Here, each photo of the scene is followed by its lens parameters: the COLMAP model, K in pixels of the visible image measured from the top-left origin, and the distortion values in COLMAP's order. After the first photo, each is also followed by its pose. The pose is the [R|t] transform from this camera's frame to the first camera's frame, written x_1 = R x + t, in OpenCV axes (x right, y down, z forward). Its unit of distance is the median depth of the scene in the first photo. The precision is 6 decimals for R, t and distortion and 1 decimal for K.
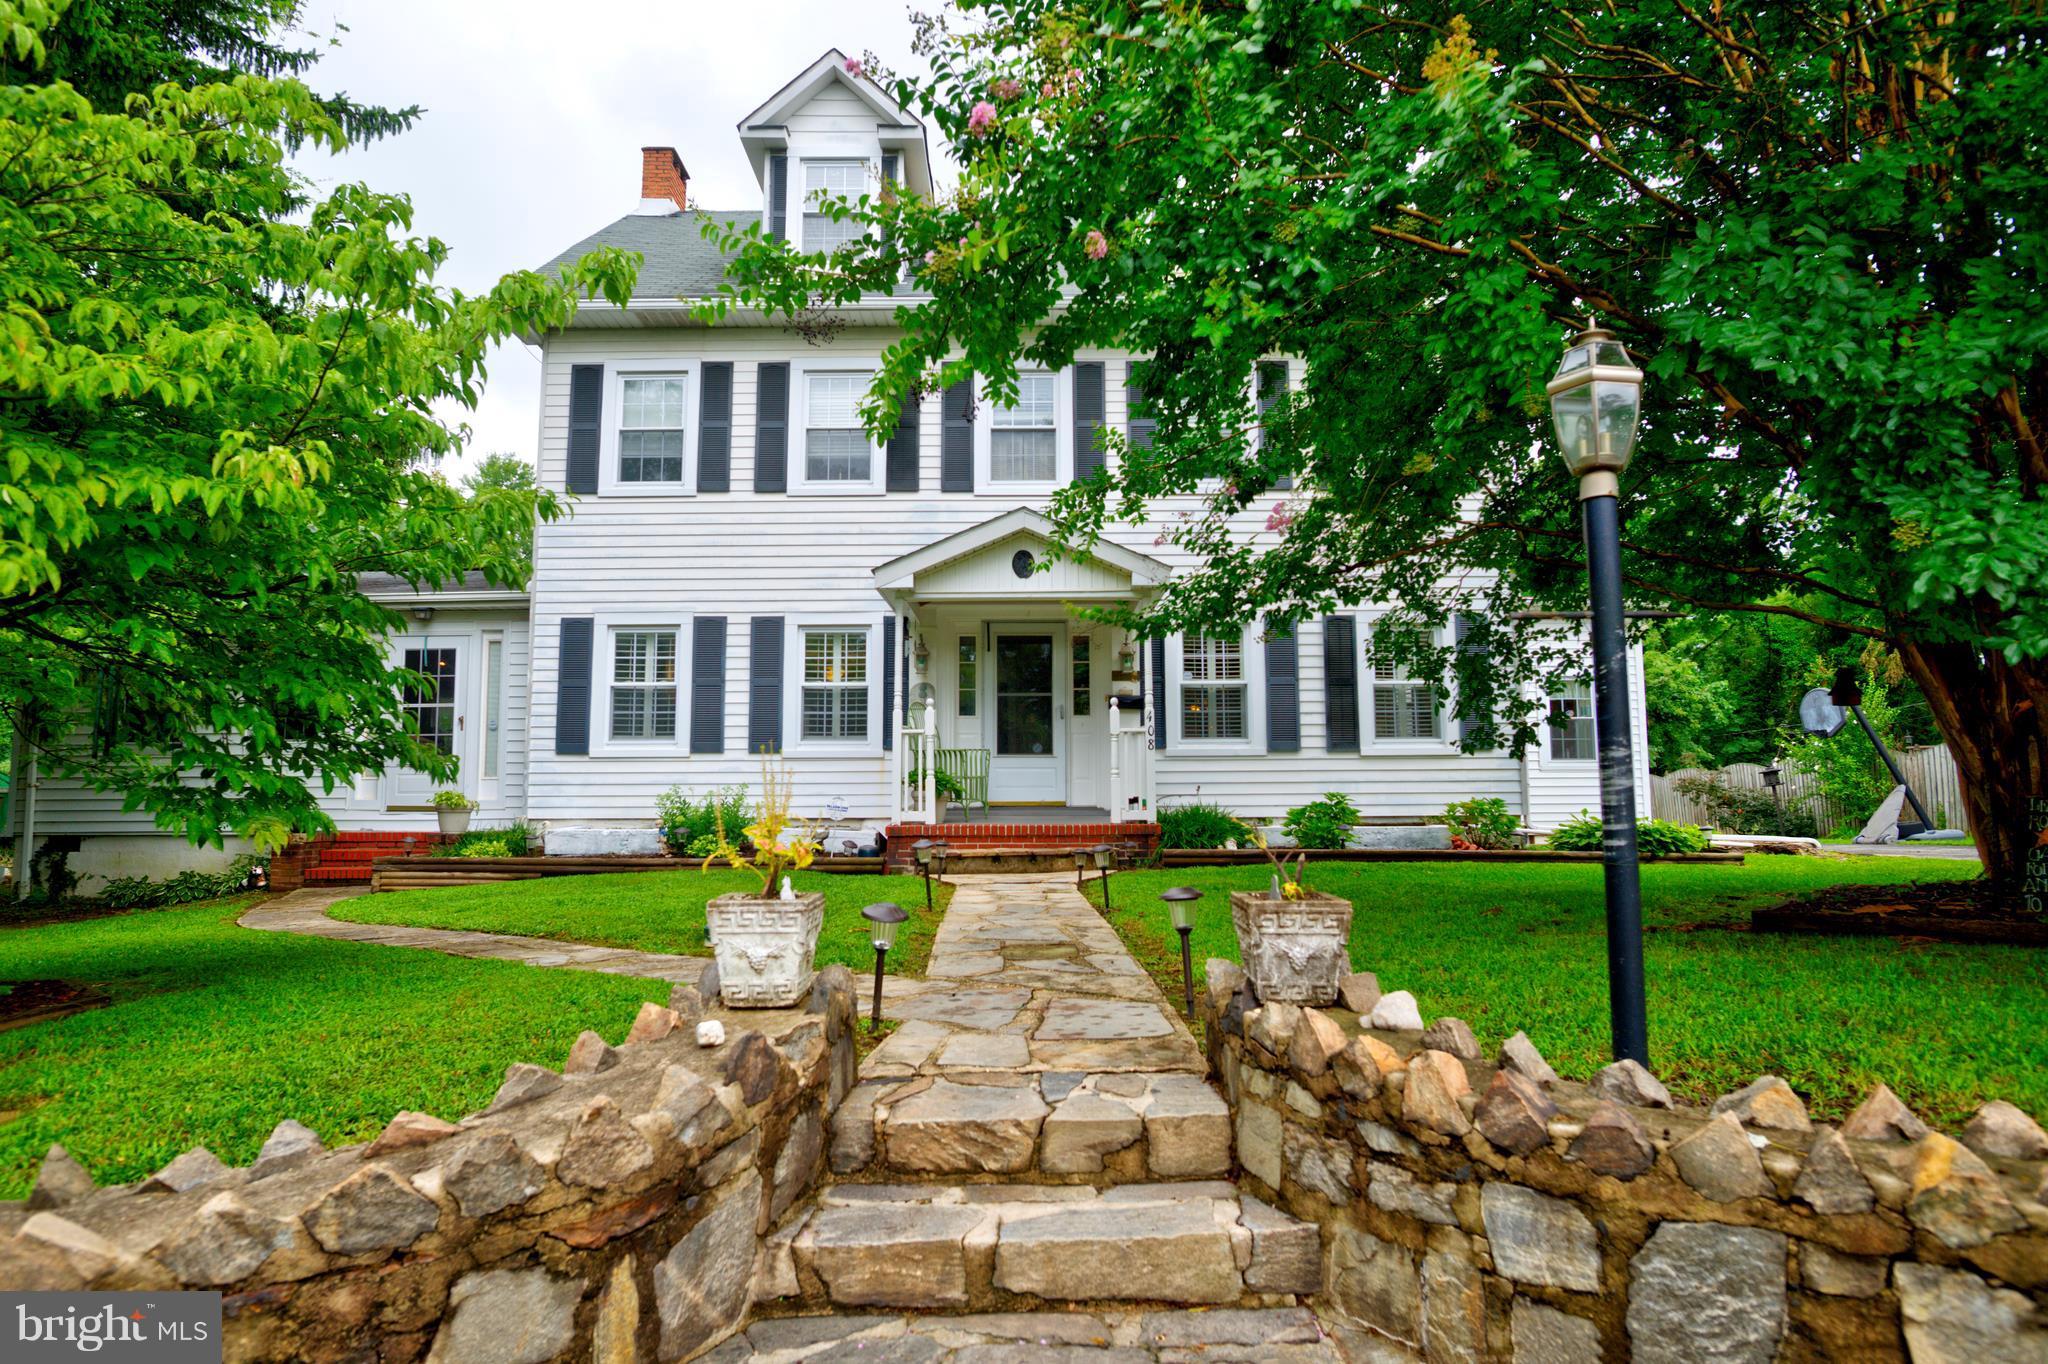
lens RADIAL K [[1178.5, 0, 1029.0], [0, 1178.5, 675.3], [0, 0, 1]] dist [-0.033567, 0.016851]
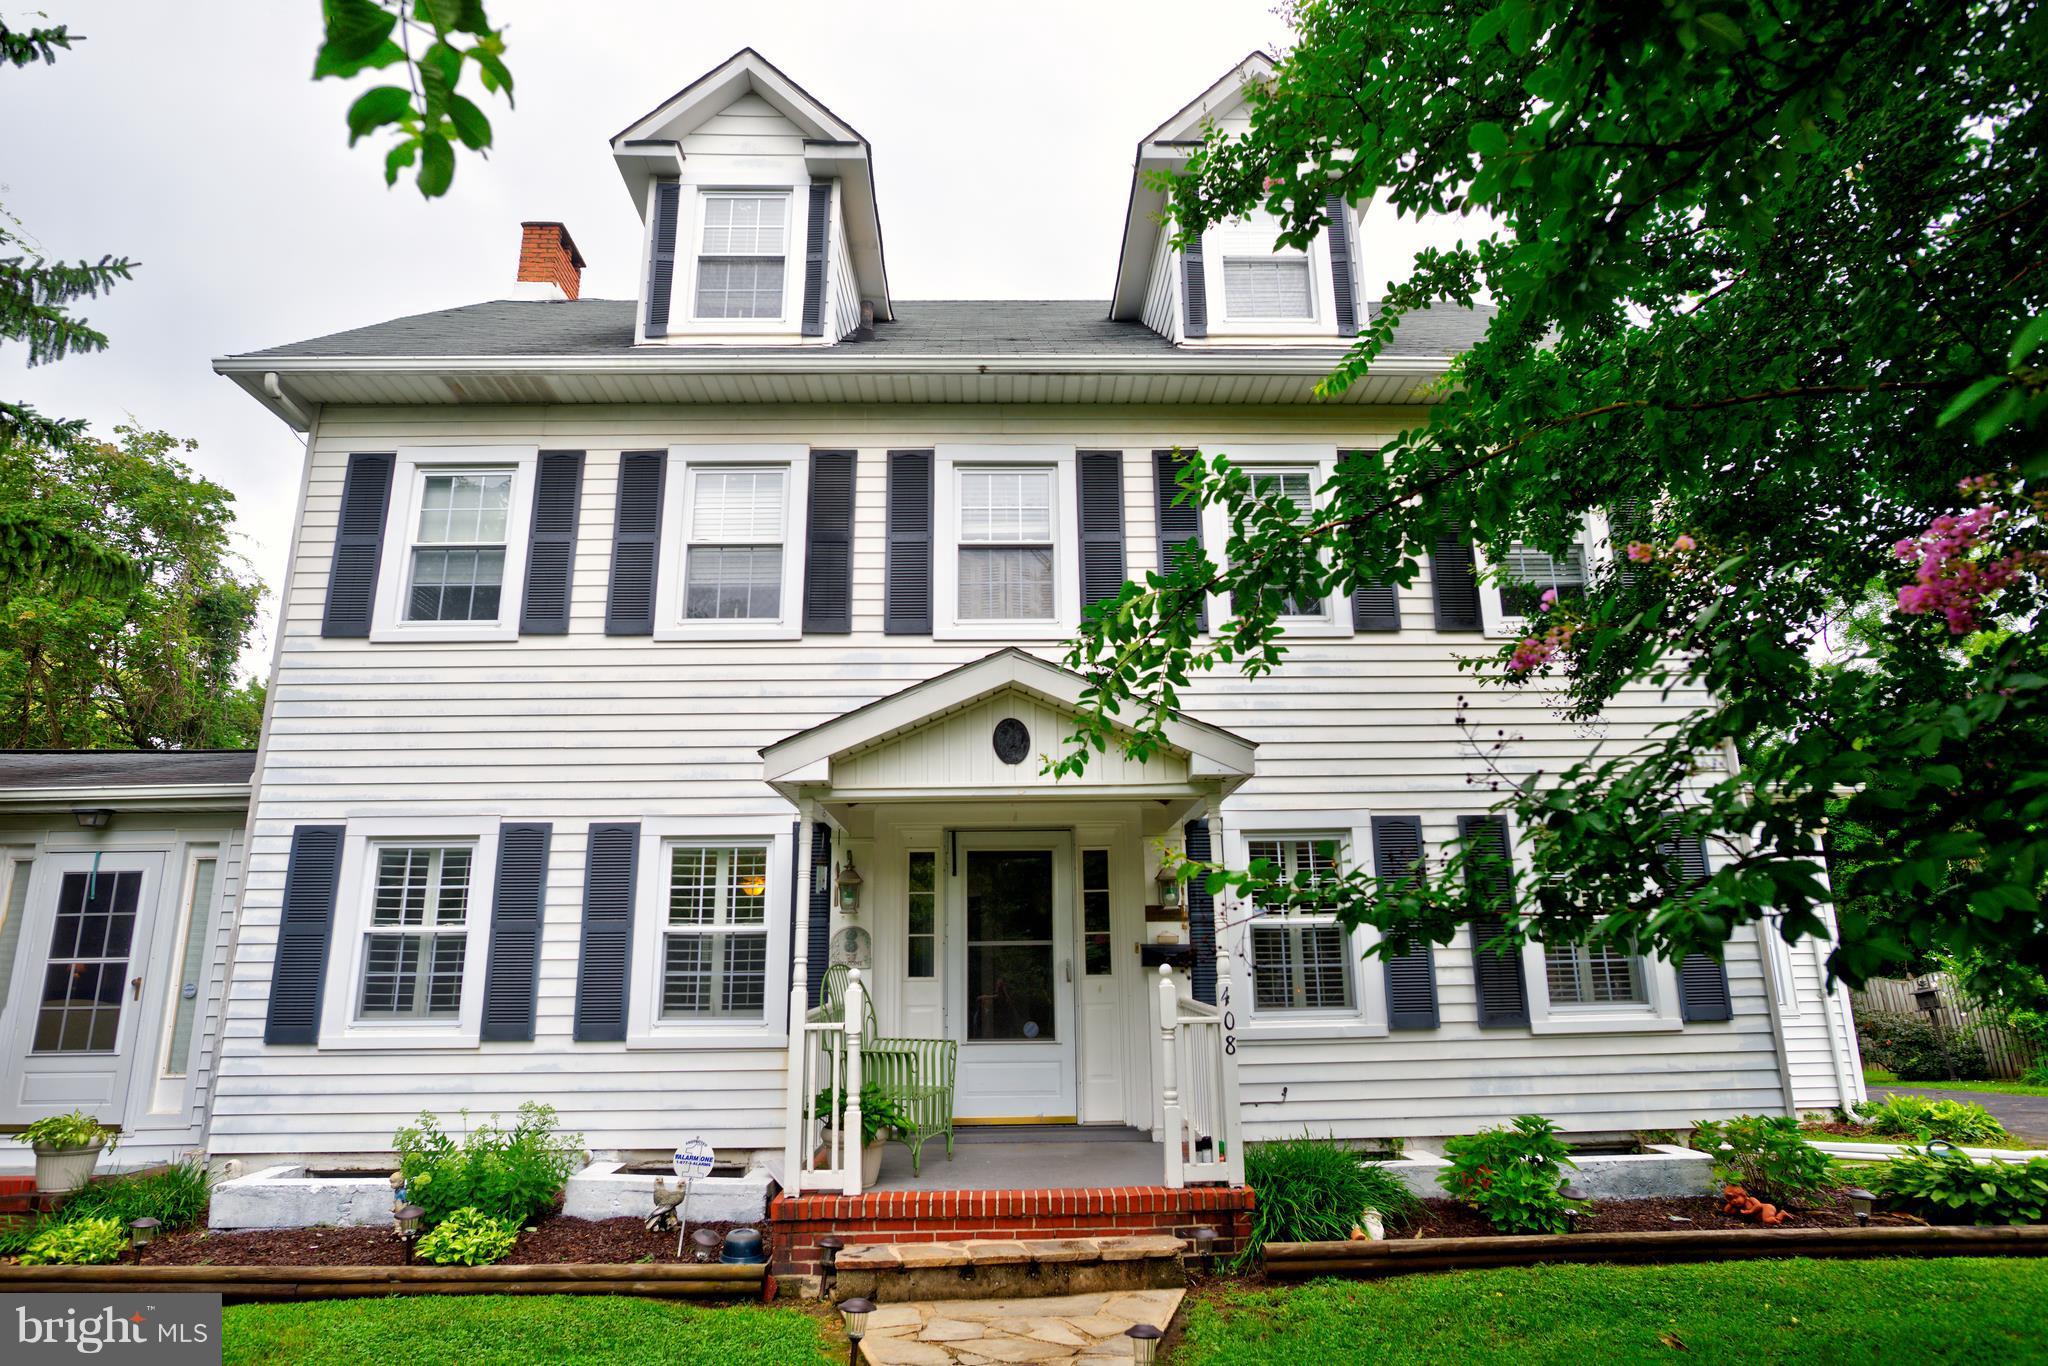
lens RADIAL K [[1178.5, 0, 1029.0], [0, 1178.5, 676.3], [0, 0, 1]] dist [-0.033567, 0.016851]
pose [[0.999573, -0.002546, 0.029124, -0.011674], [0.006900, 0.988604, -0.150384, -0.030839], [-0.028409, 0.150520, 0.988199, 0.338567]]
